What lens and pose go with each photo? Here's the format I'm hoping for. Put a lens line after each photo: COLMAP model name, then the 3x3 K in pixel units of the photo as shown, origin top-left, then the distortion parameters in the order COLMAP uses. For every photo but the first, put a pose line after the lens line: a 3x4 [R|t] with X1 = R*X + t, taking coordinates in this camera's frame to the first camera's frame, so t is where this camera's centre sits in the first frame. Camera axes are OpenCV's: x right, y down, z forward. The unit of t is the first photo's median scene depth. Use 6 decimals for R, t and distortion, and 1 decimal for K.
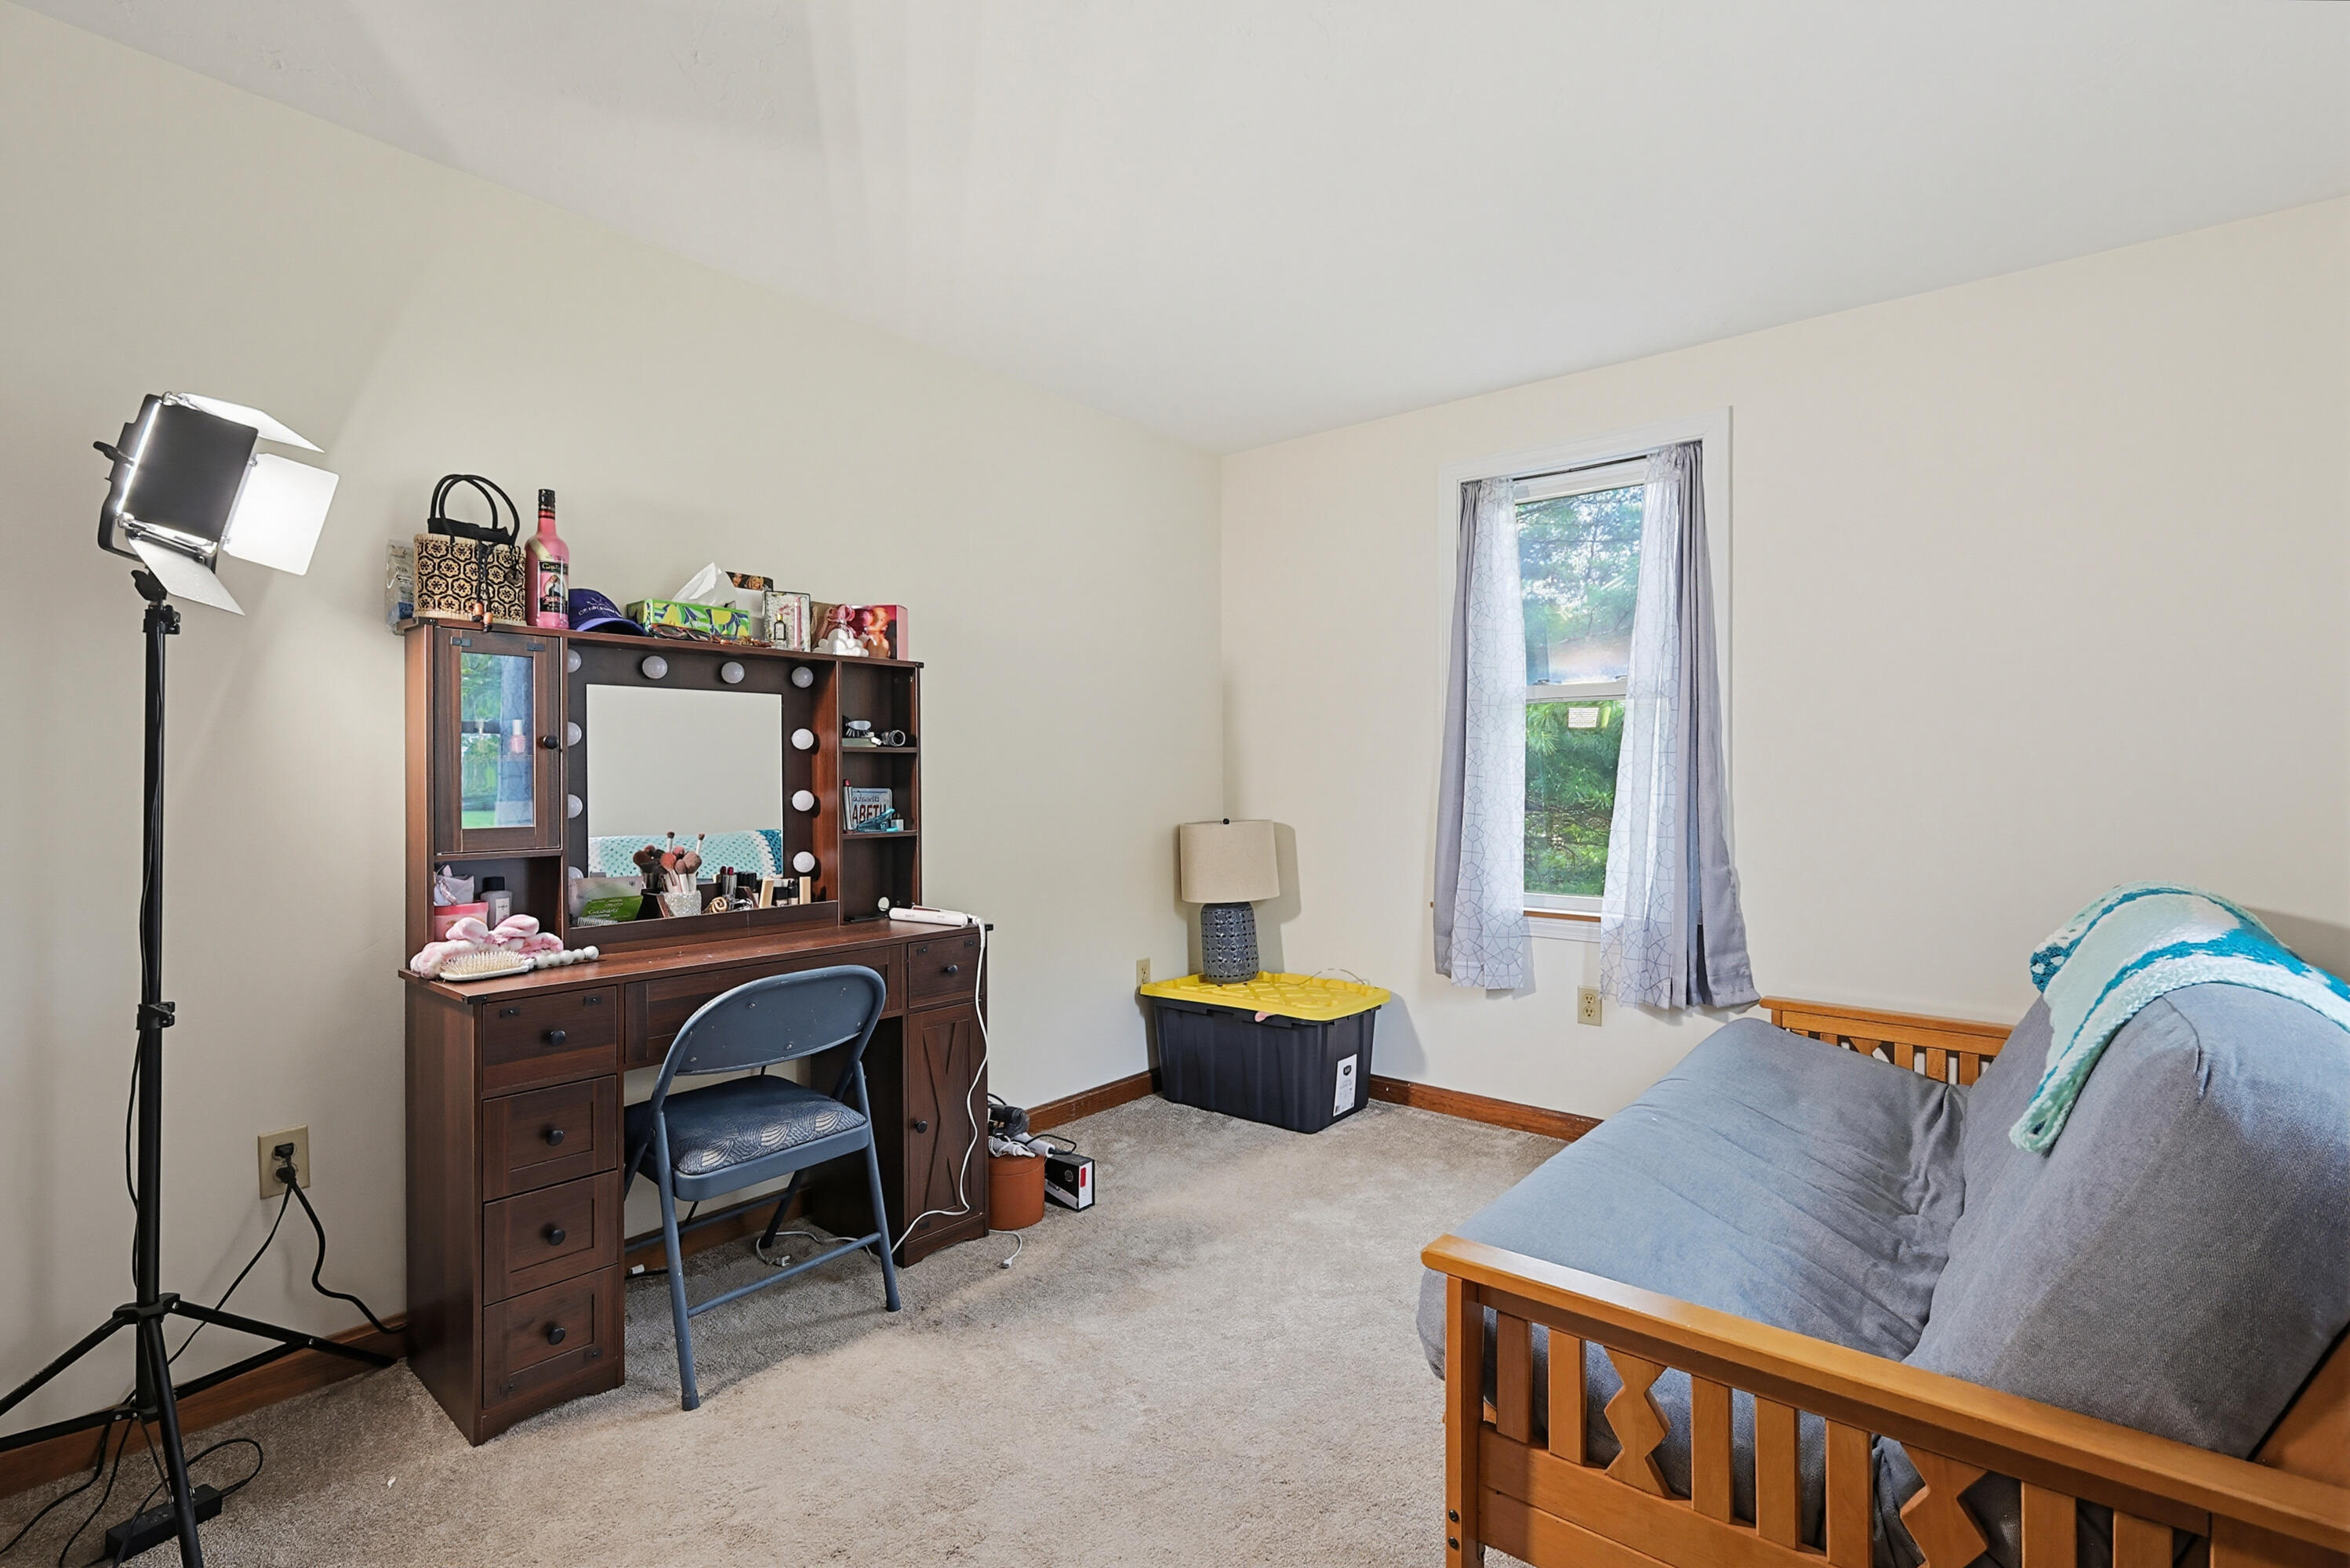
lens RADIAL K [[1098.2, 0, 1185.4], [0, 1098.2, 776.3], [0, 0, 1]] dist [0.003295, 0.000868]
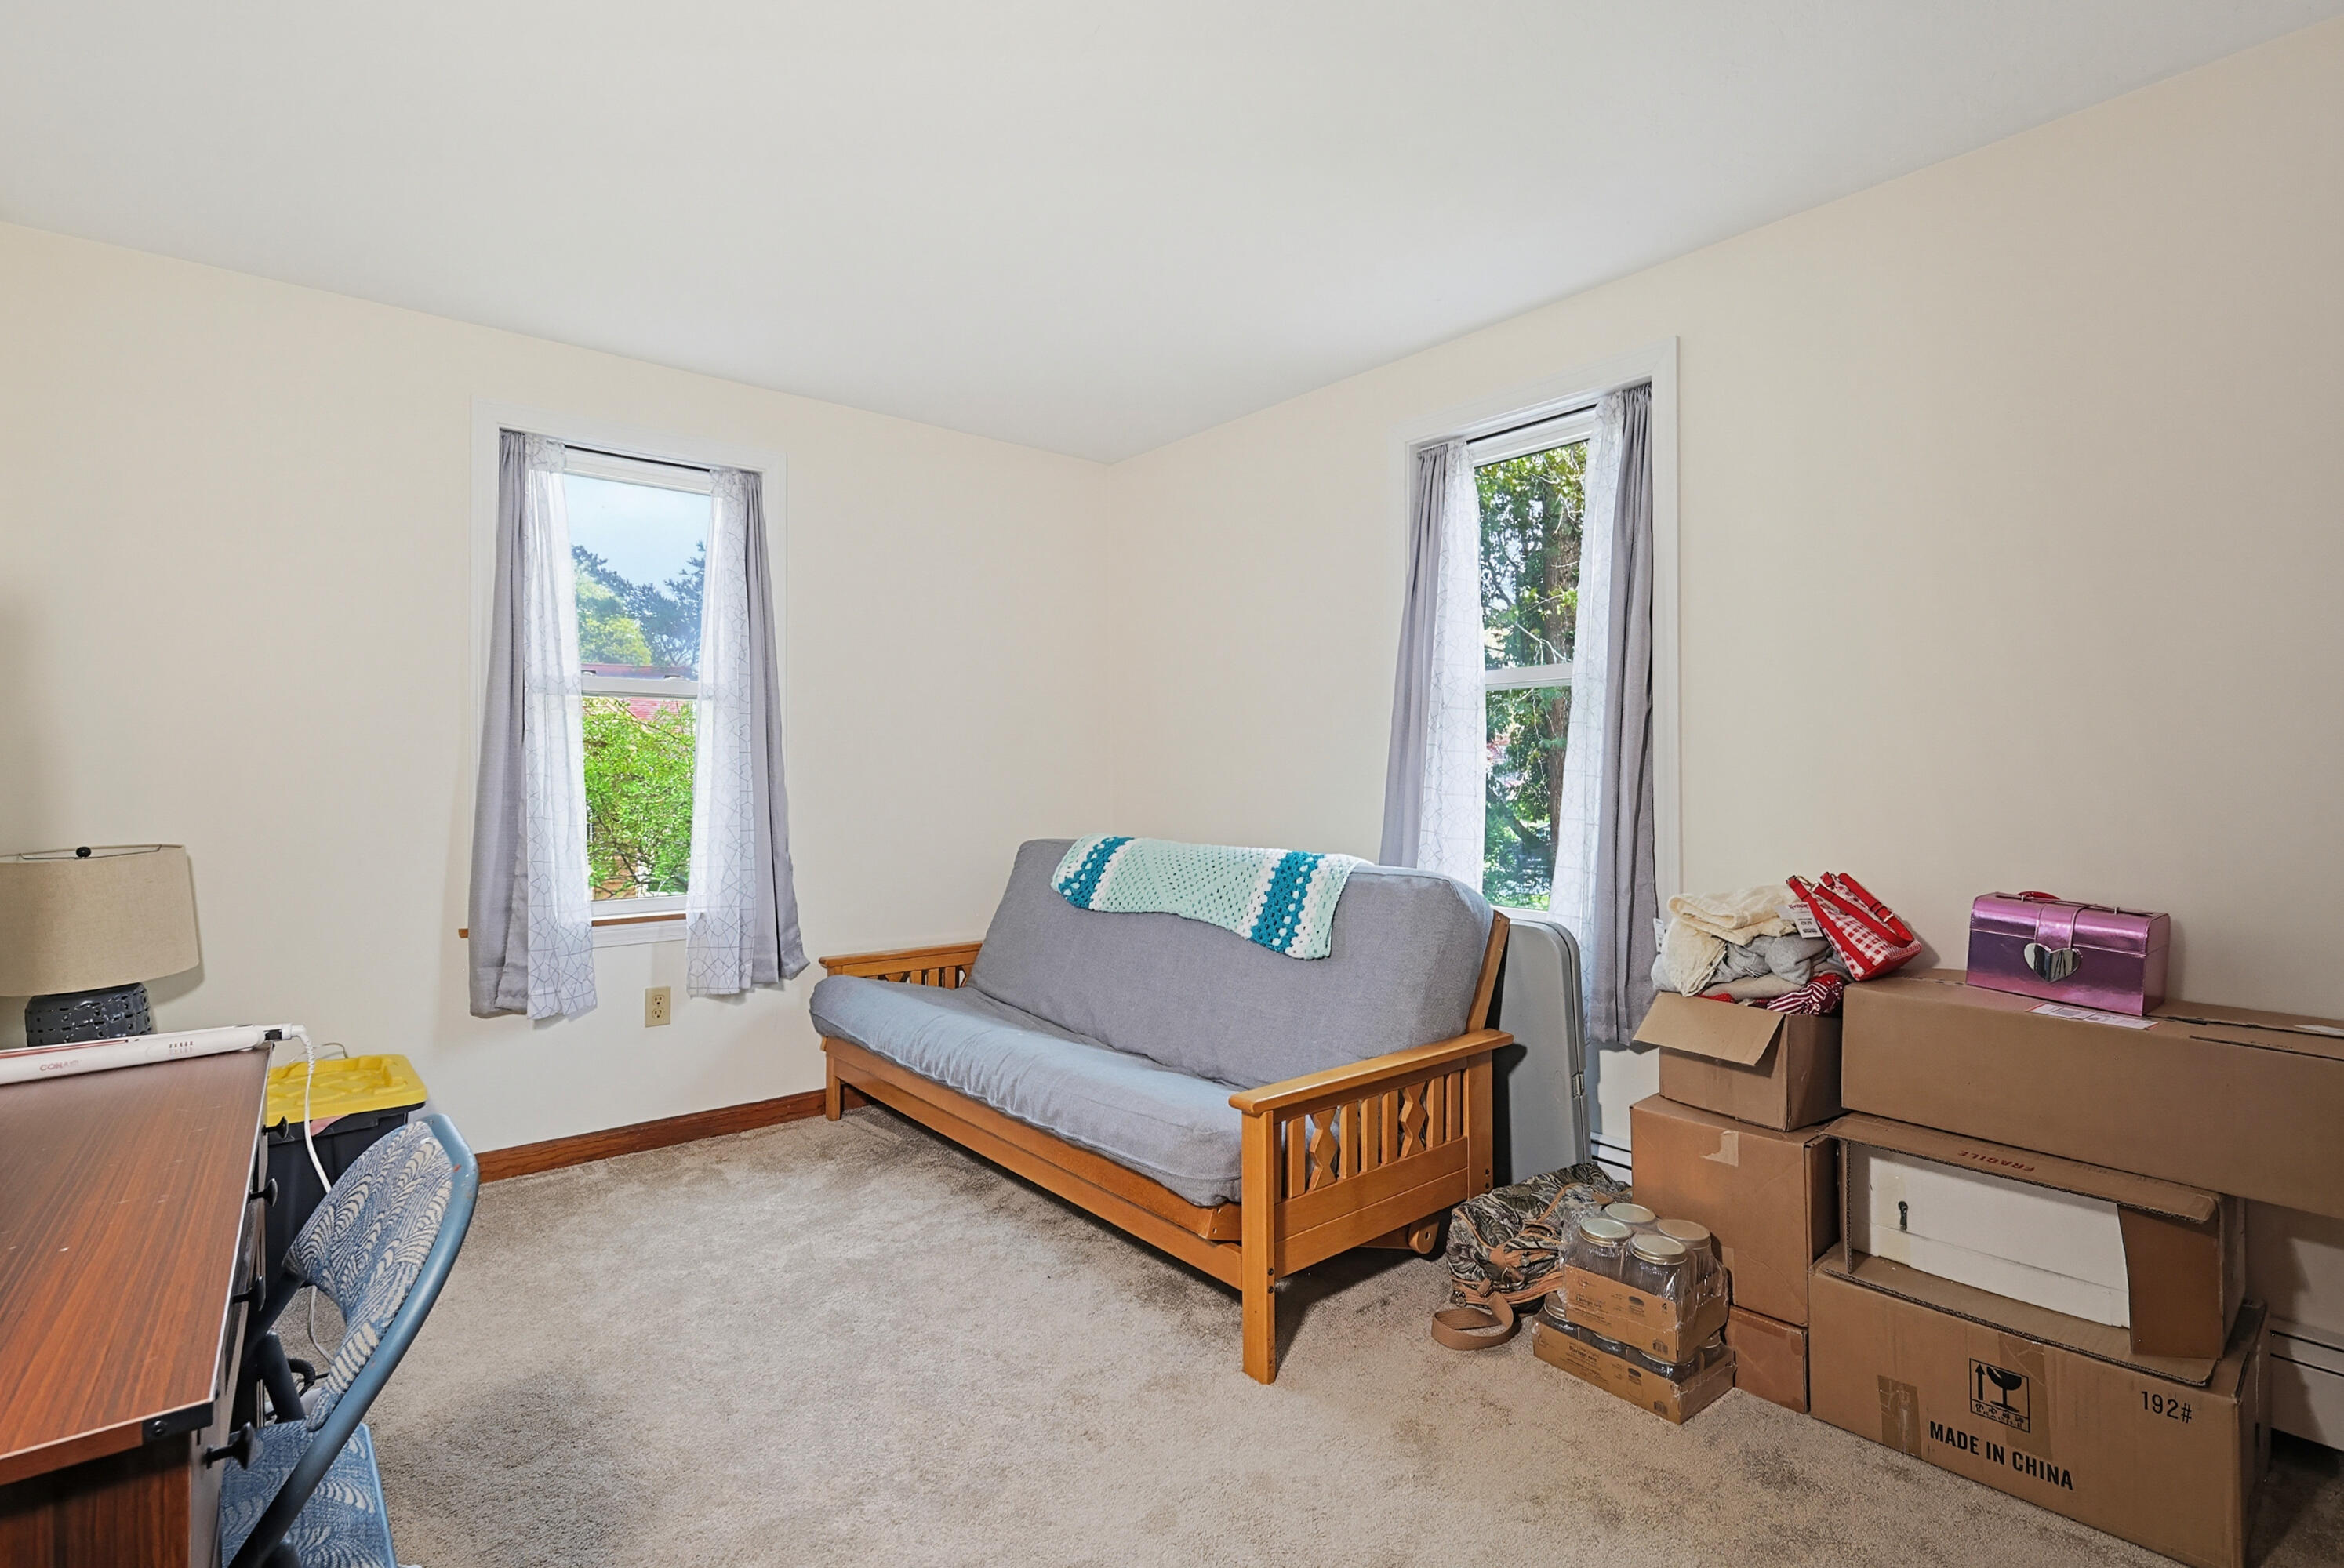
lens RADIAL K [[1095.3, 0, 1182.4], [0, 1095.3, 776.3], [0, 0, 1]] dist [0.003295, 0.000868]
pose [[0.199297, -0.003027, 0.979934, -0.508282], [0.003206, 0.999992, 0.002437, 0.000509], [-0.979934, 0.002656, 0.199305, 0.343203]]
